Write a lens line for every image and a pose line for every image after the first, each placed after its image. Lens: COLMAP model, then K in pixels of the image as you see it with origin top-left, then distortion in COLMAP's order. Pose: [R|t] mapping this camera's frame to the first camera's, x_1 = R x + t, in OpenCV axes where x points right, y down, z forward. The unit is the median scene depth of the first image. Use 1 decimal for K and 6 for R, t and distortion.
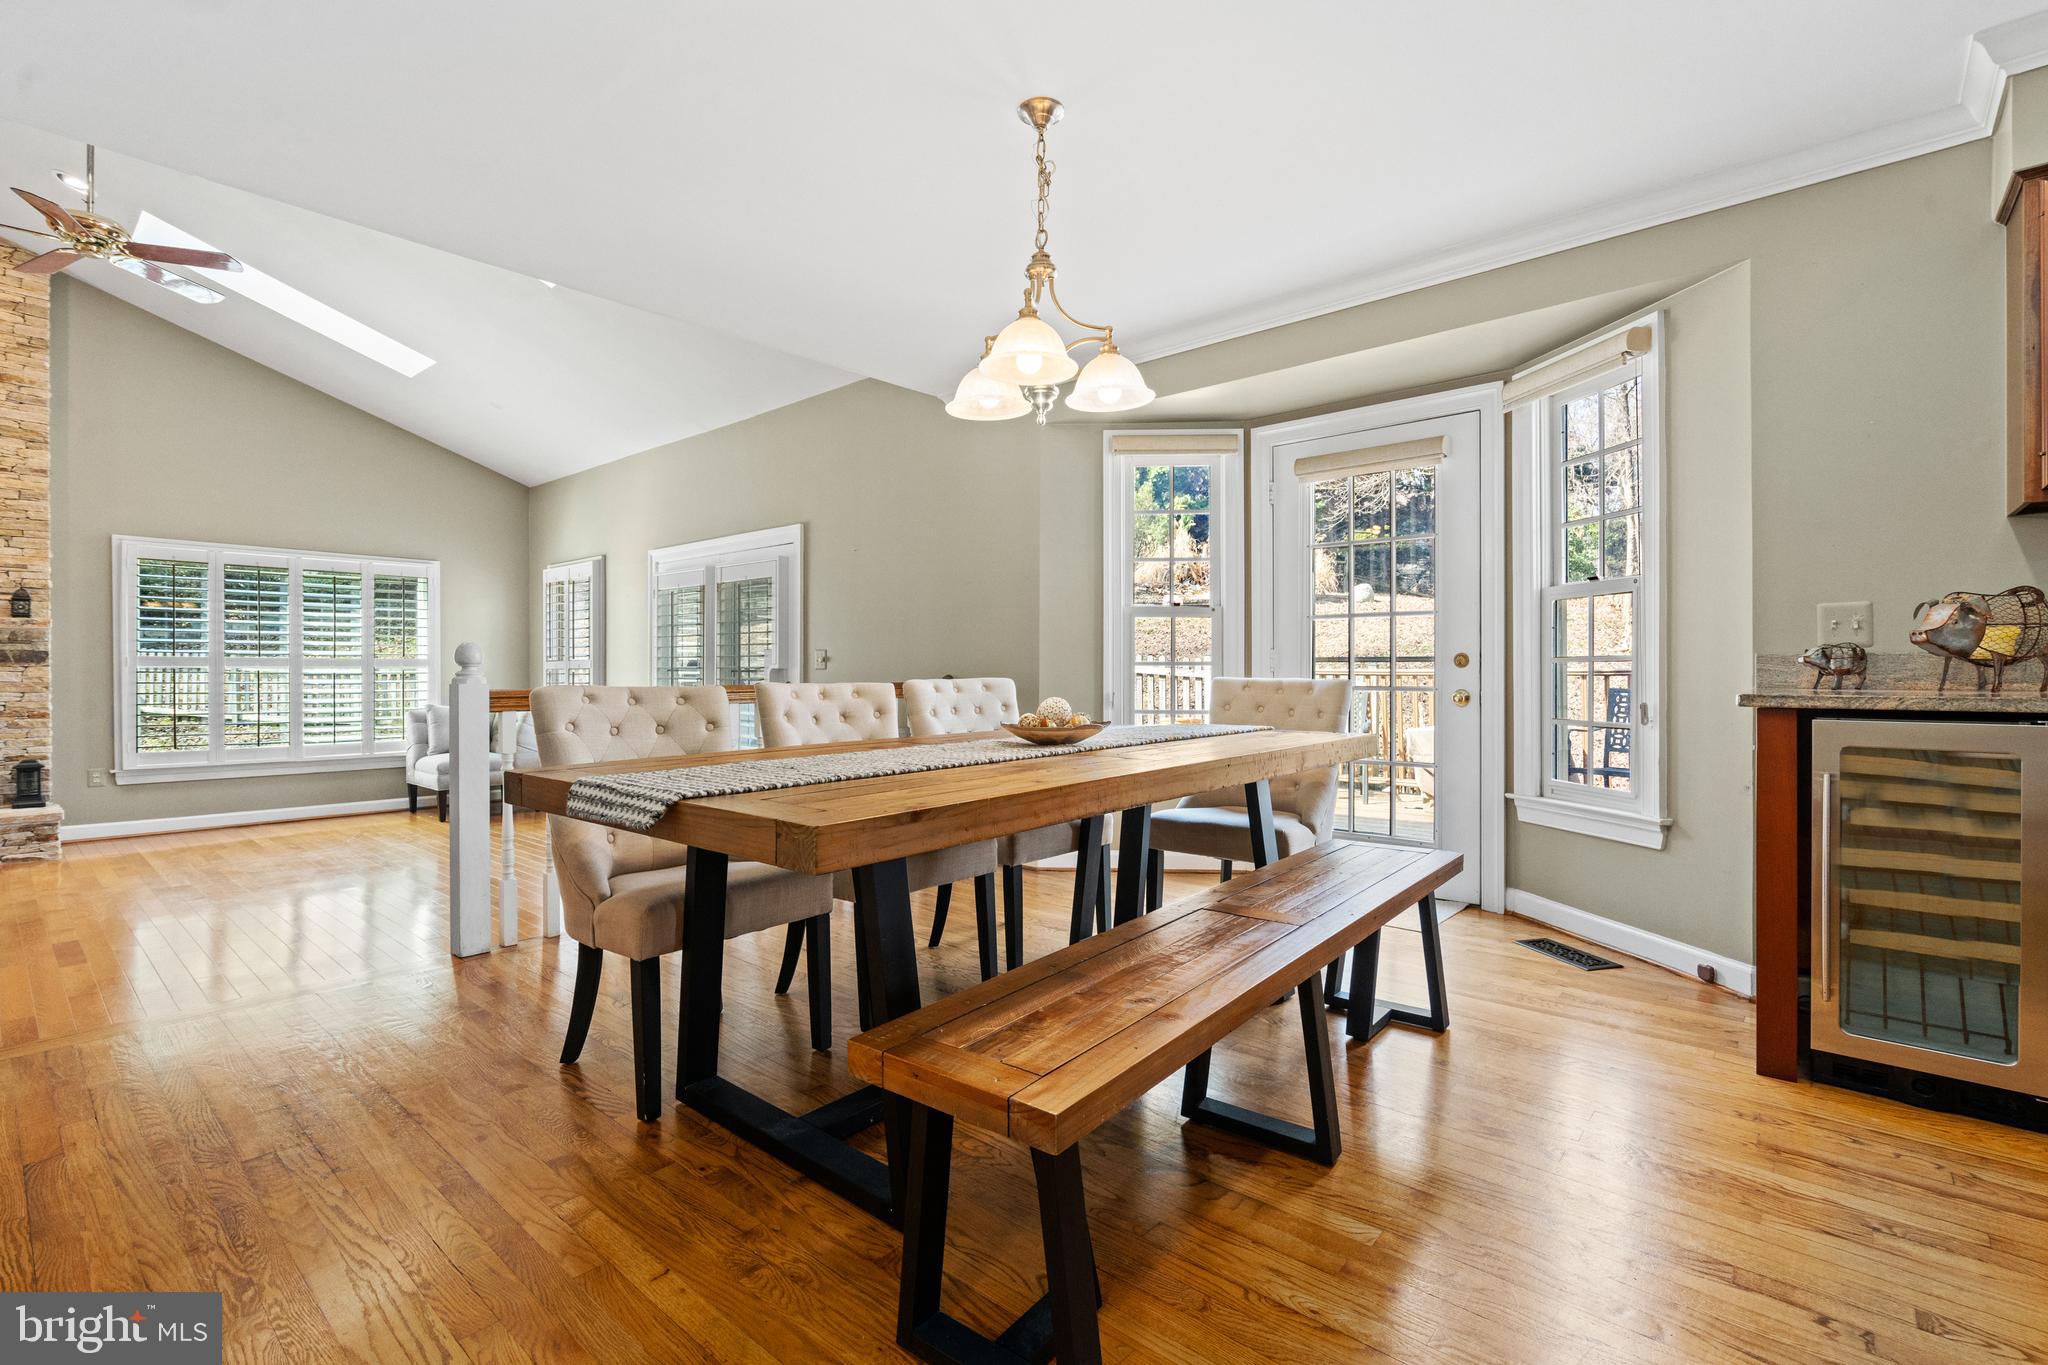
lens RADIAL K [[937.6, 0, 1019.6], [0, 937.6, 678.1], [0, 0, 1]] dist [-0.003605, 0.001762]
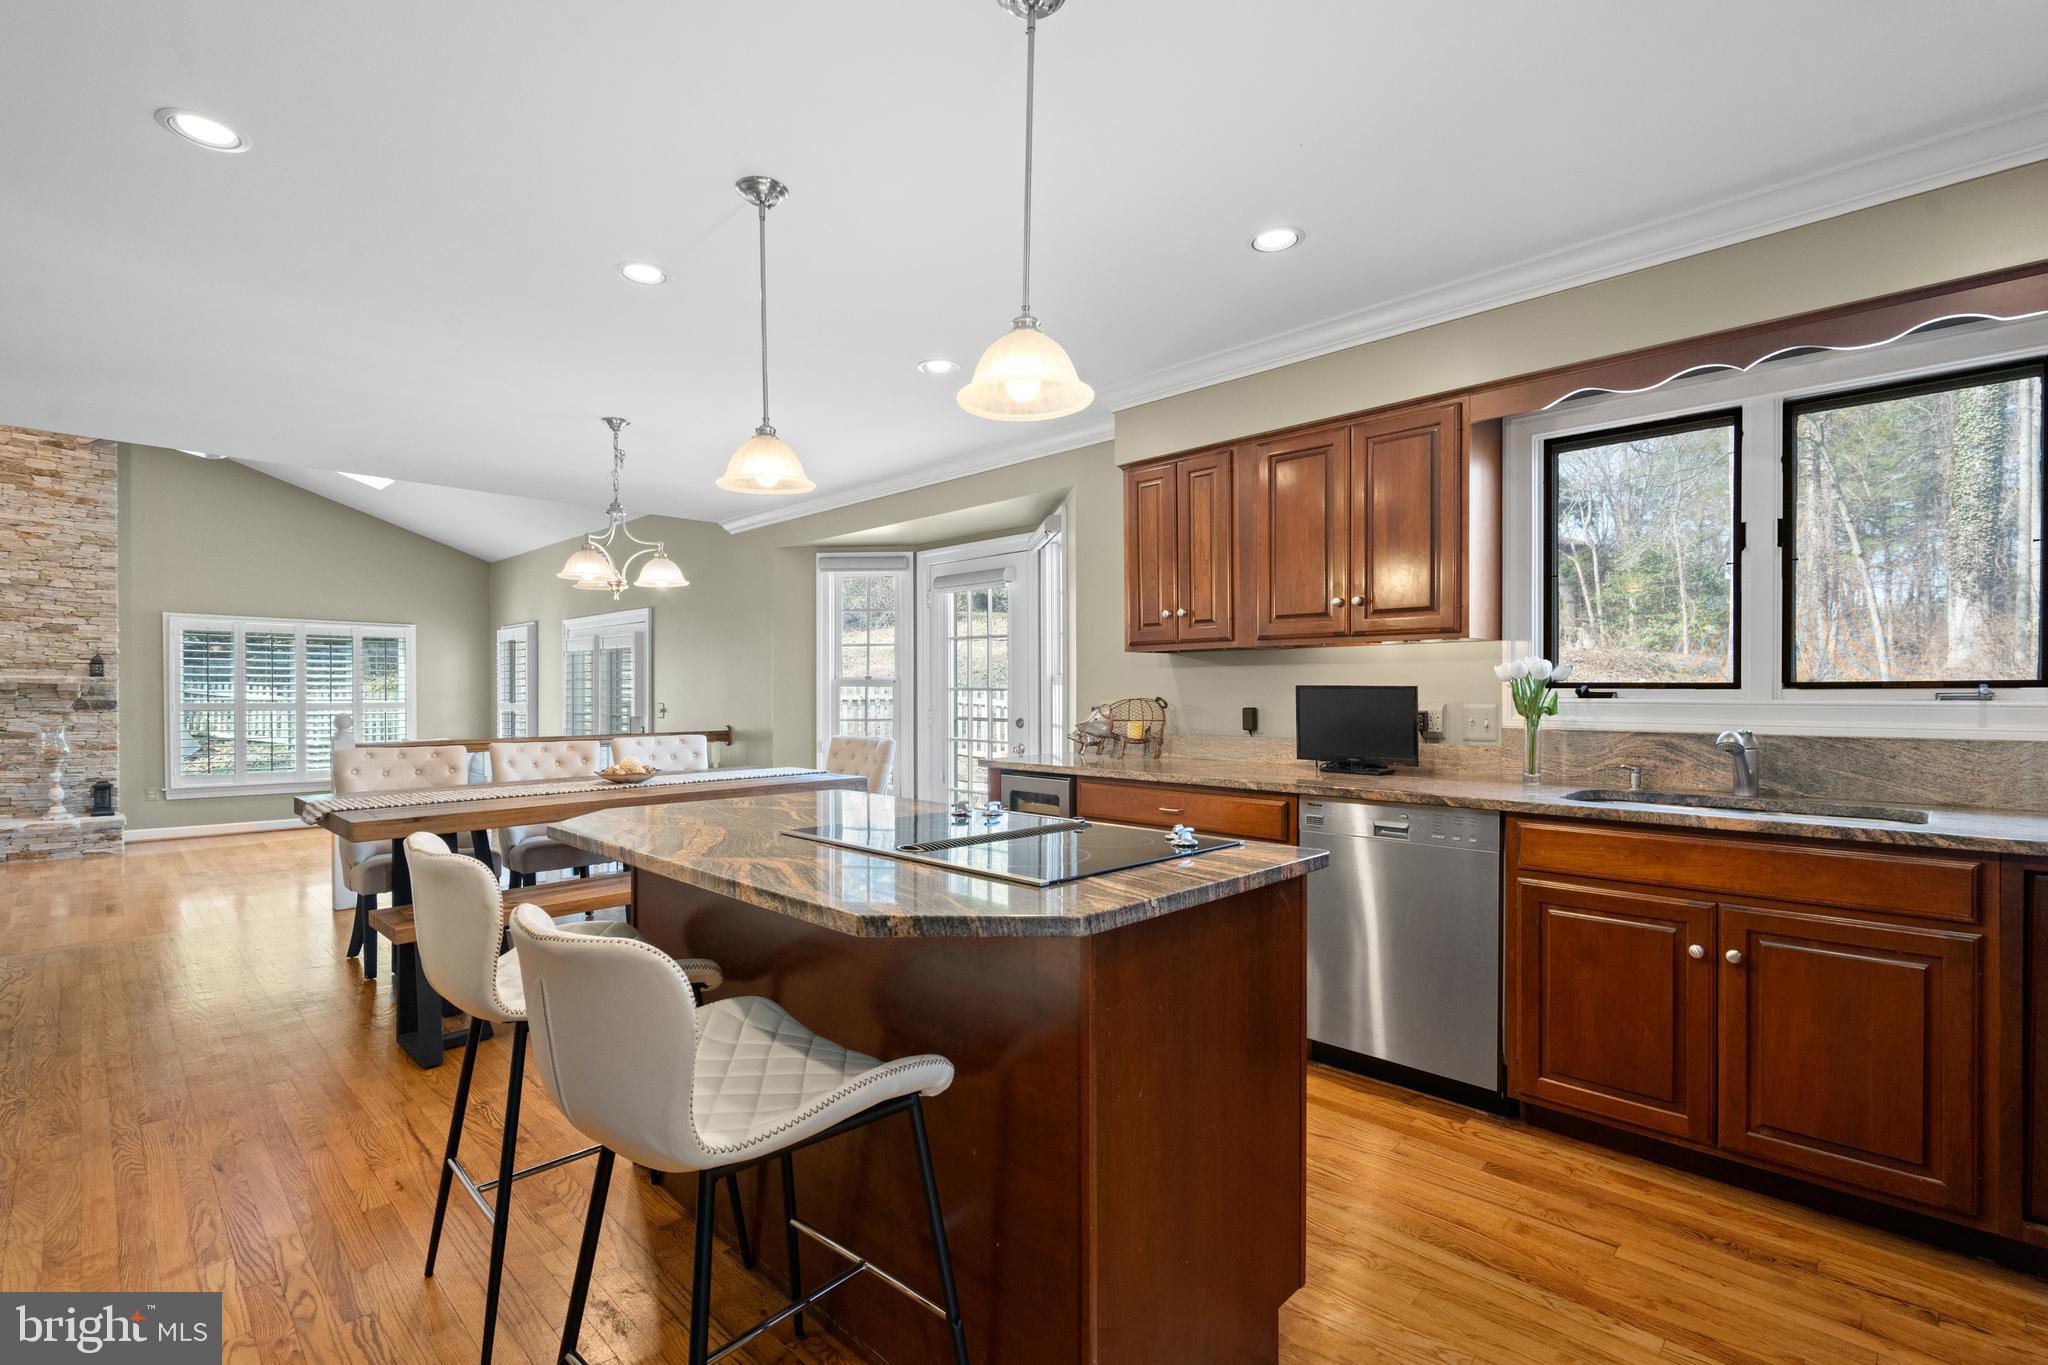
lens RADIAL K [[937.6, 0, 1016.7], [0, 937.6, 702.4], [0, 0, 1]] dist [-0.003605, 0.001762]
pose [[0.998286, 0.002669, -0.058464, 0.344858], [-0.002426, 0.999988, 0.004237, -0.035627], [0.058474, -0.004088, 0.998281, -0.278281]]
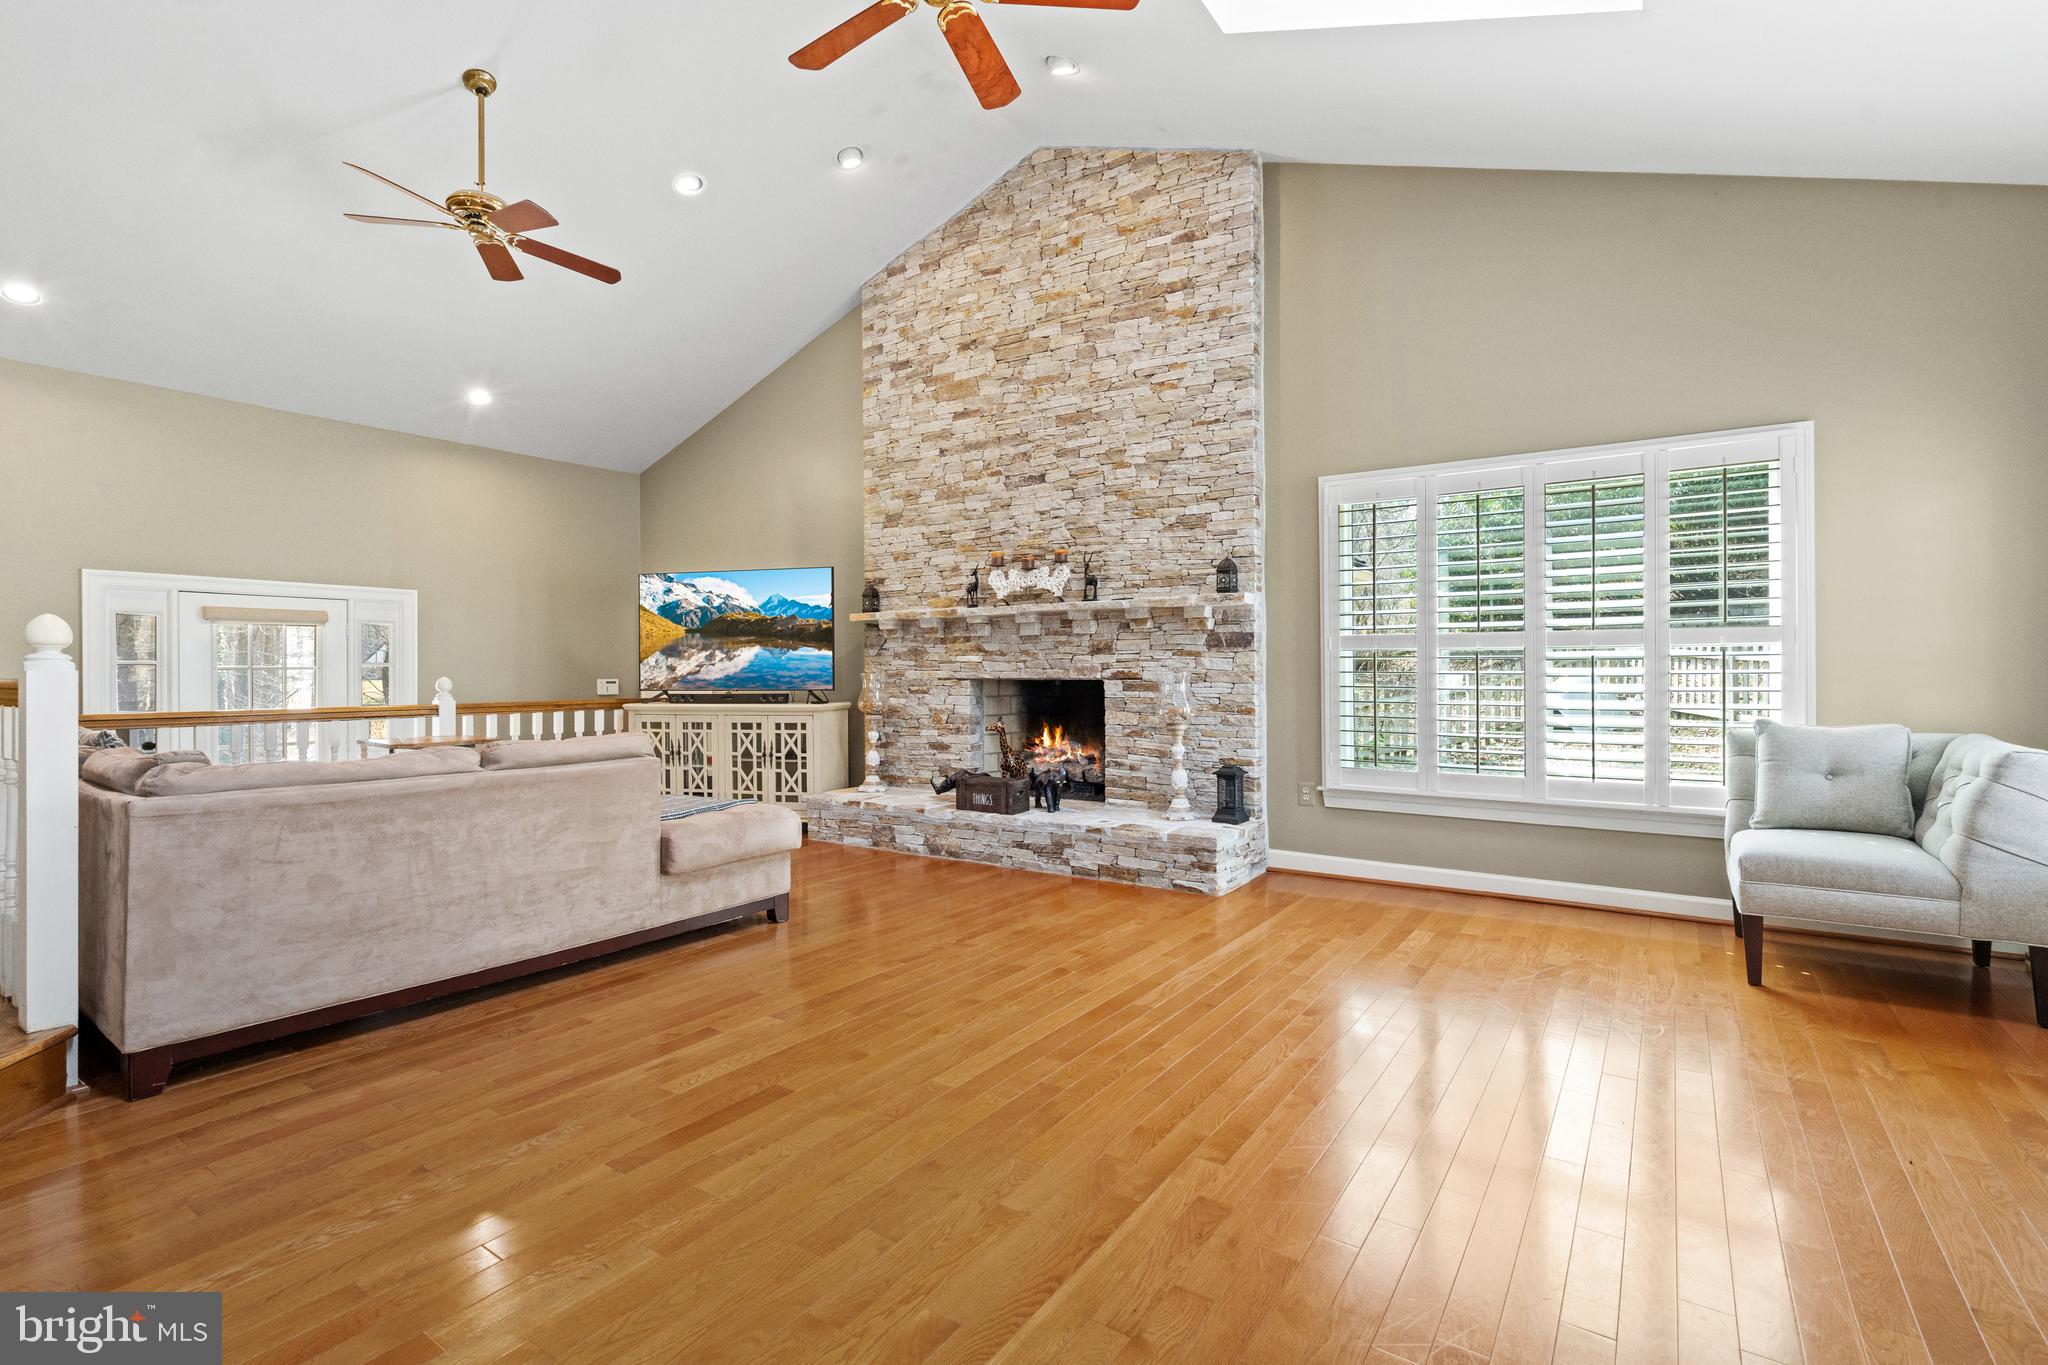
lens RADIAL K [[937.6, 0, 1017.7], [0, 937.6, 667.6], [0, 0, 1]] dist [-0.003605, 0.001762]
pose [[0.133193, 0.000081, -0.991090, -0.260295], [-0.000880, 1.000000, -0.000036, 0.001914], [0.991090, 0.000877, 0.133193, 0.694721]]
